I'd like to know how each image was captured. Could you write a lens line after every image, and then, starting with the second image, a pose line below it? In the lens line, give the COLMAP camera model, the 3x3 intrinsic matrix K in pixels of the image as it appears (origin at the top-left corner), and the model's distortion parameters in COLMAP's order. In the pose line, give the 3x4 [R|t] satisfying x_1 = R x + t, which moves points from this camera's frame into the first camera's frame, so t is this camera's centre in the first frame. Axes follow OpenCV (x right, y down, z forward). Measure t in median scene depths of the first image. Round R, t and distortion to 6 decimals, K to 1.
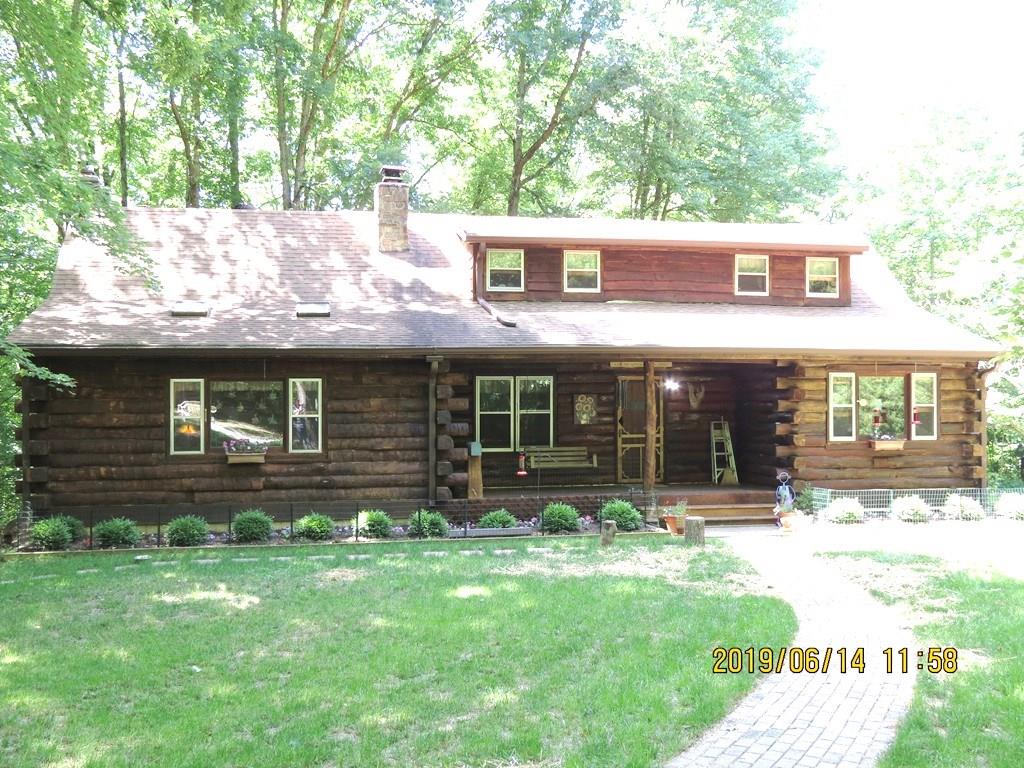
lens RADIAL K [[1088.3, 0, 514.6], [0, 1088.3, 382.7], [0, 0, 1]] dist [-0.049267, 0.000000]
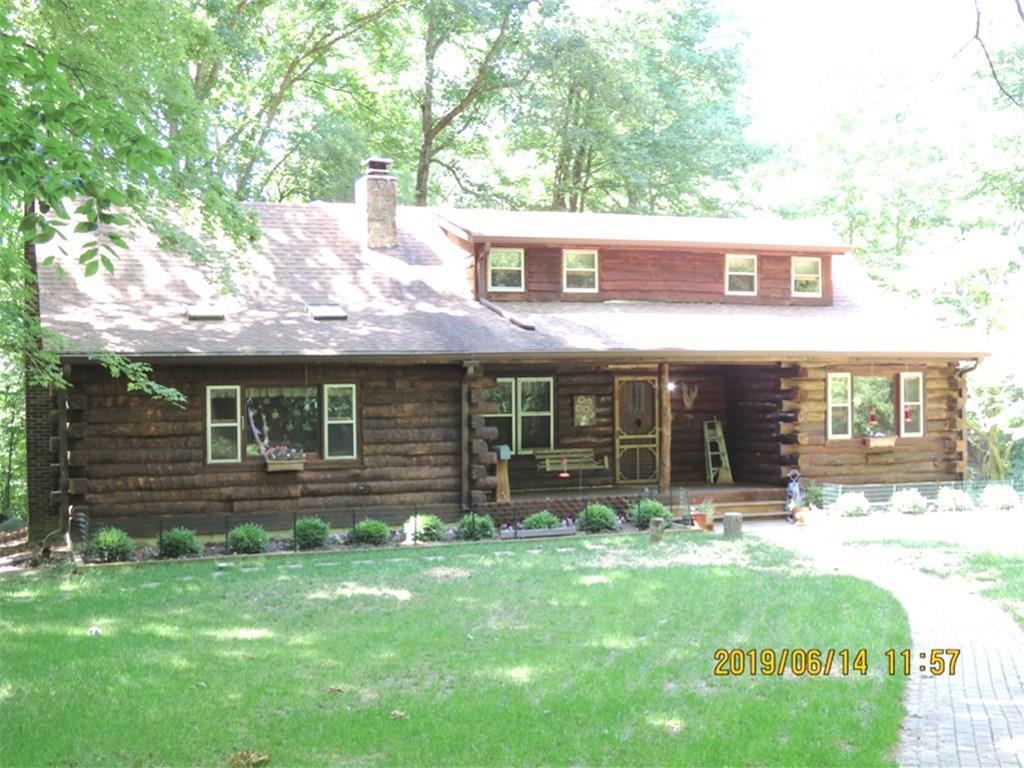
lens RADIAL K [[1354.6, 0, 529.8], [0, 1354.6, 374.5], [0, 0, 1]] dist [-0.076055, 0.000000]
pose [[0.985224, -0.006629, 0.171143, -0.206448], [0.005698, 0.999966, 0.005928, -0.016981], [-0.171176, -0.004865, 0.985228, -0.218024]]
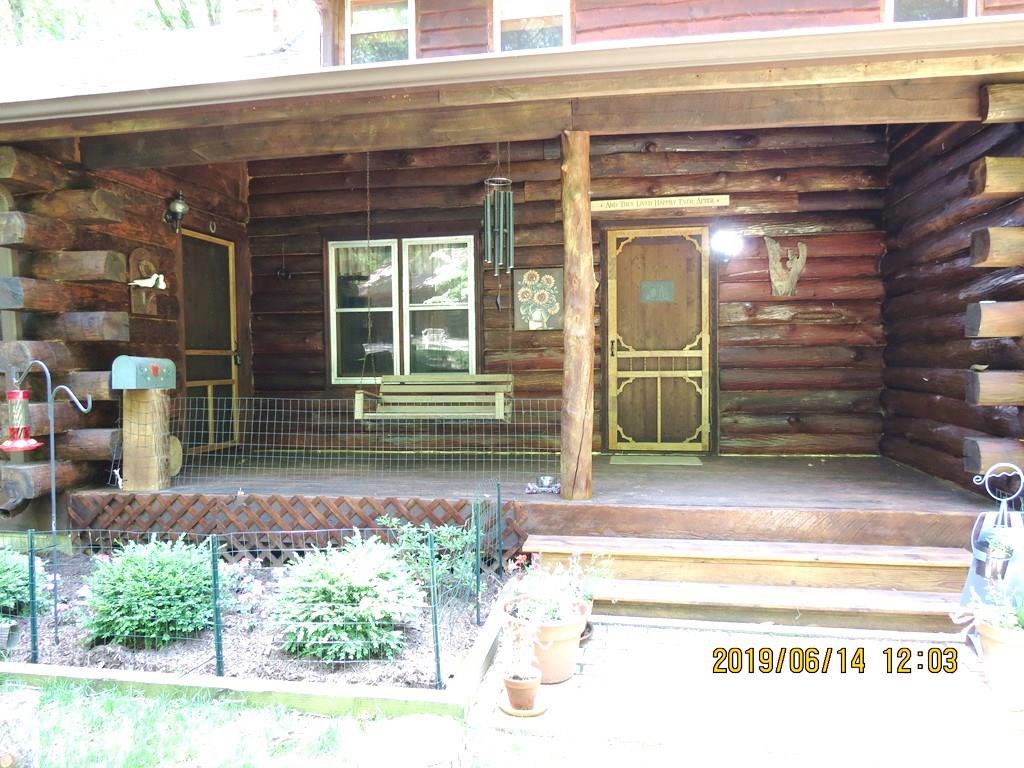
lens RADIAL K [[727.6, 0, 512.0], [0, 727.6, 385.9], [0, 0, 1]] dist [-0.031236, 0.006409]
pose [[0.938989, 0.010580, -0.343784, 0.177456], [0.010150, 0.998239, 0.058444, 0.046636], [0.343797, -0.058367, 0.937228, 0.724895]]
